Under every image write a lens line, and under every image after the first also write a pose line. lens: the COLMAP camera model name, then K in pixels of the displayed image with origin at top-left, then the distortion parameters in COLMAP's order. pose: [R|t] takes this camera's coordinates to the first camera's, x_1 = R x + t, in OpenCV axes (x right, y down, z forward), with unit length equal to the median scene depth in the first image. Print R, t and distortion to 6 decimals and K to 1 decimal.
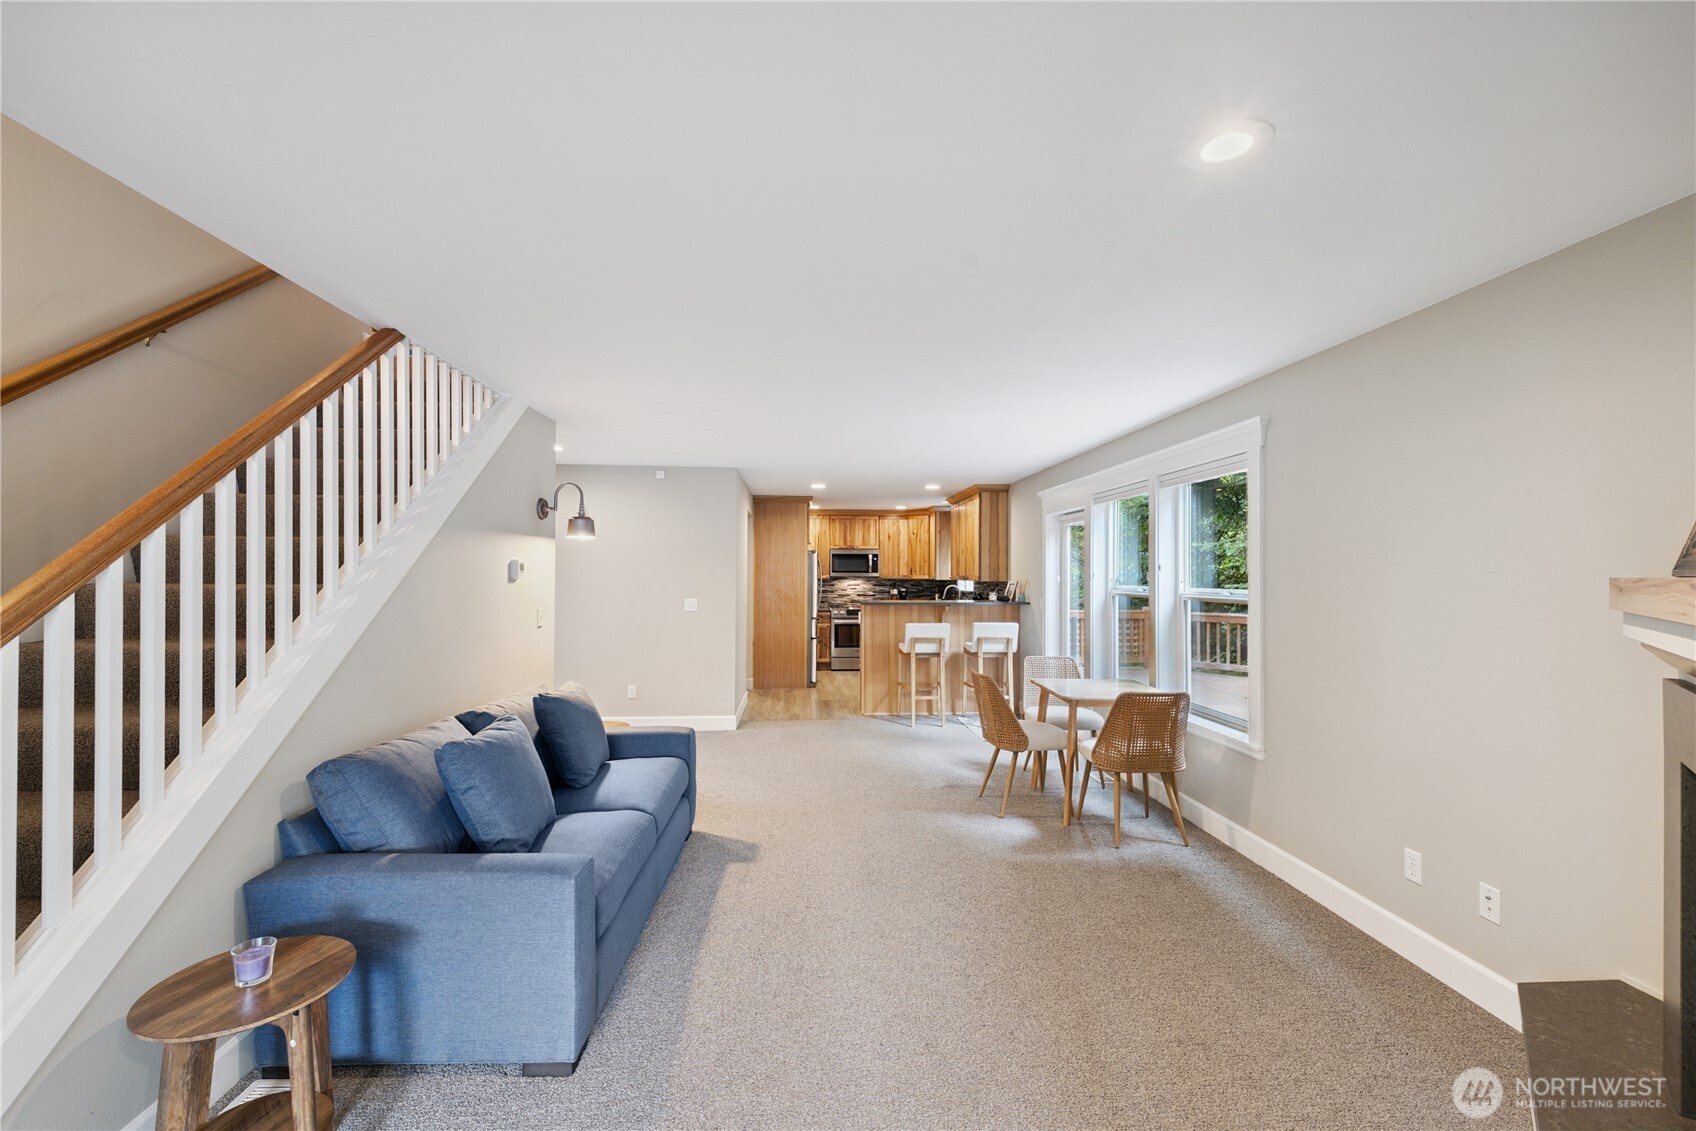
lens RADIAL K [[679.4, 0, 848.0], [0, 679.4, 565.5], [0, 0, 1]] dist [0.000534, -0.000146]
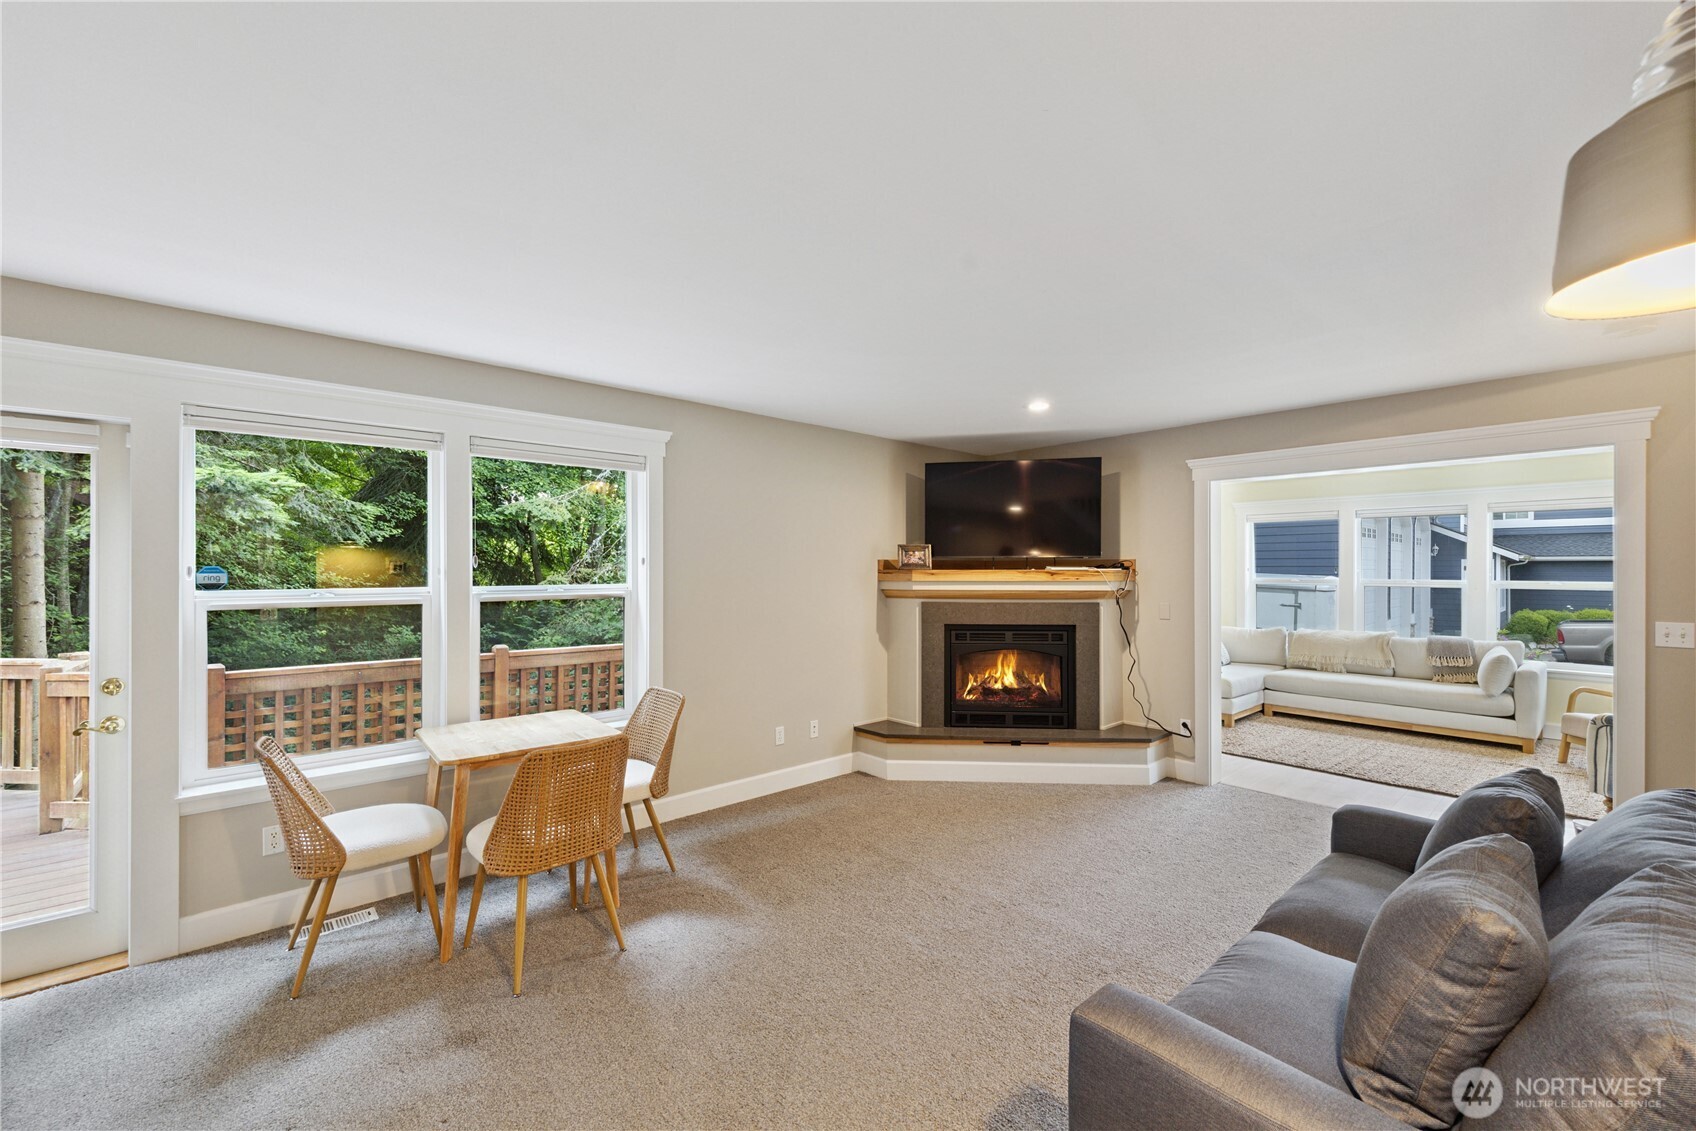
lens RADIAL K [[679.4, 0, 848.0], [0, 679.4, 565.5], [0, 0, 1]] dist [0.000534, -0.000146]
pose [[-0.610897, -0.000670, 0.791710, -0.483062], [-0.007806, 0.999956, -0.005177, 0.011515], [-0.791672, -0.009343, -0.610875, 1.436613]]
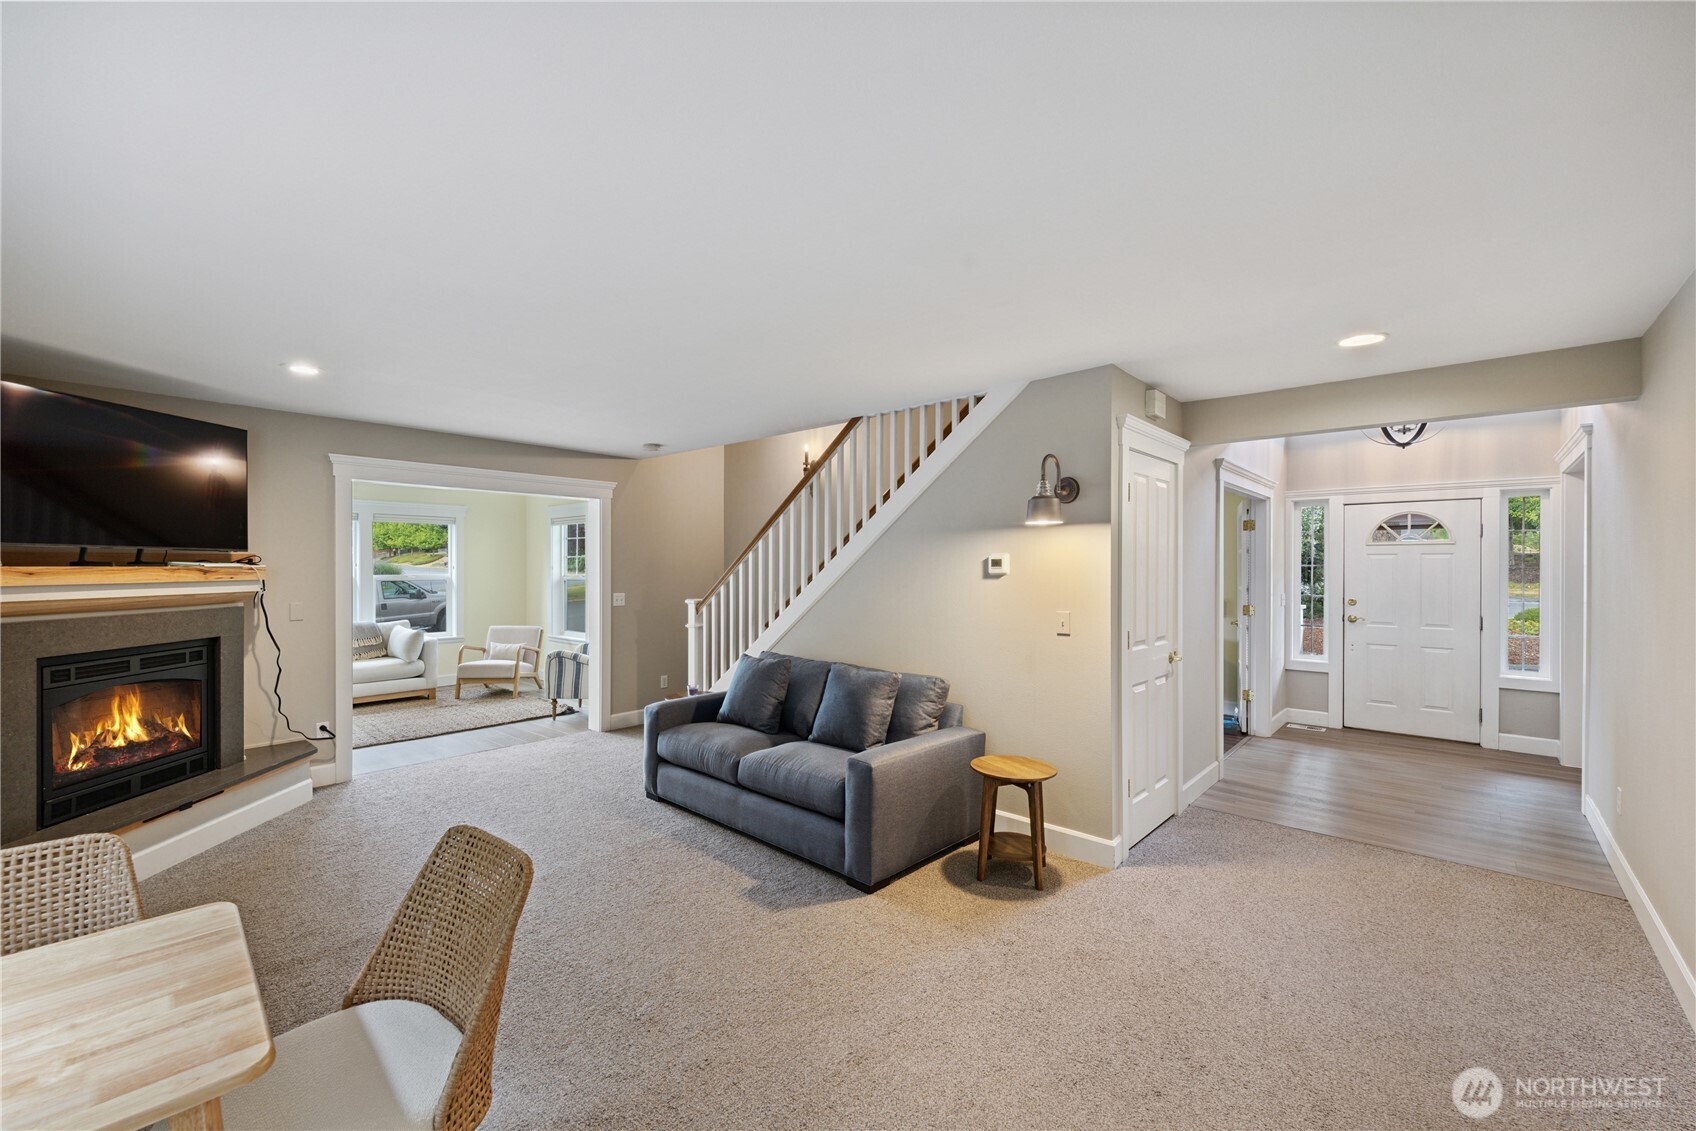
lens RADIAL K [[679.4, 0, 848.0], [0, 679.4, 565.5], [0, 0, 1]] dist [0.000534, -0.000146]
pose [[-0.708074, -0.007757, -0.706096, 0.385909], [-0.001235, 0.999952, -0.009746, 0.017161], [0.706137, -0.006029, -0.708049, 1.704379]]
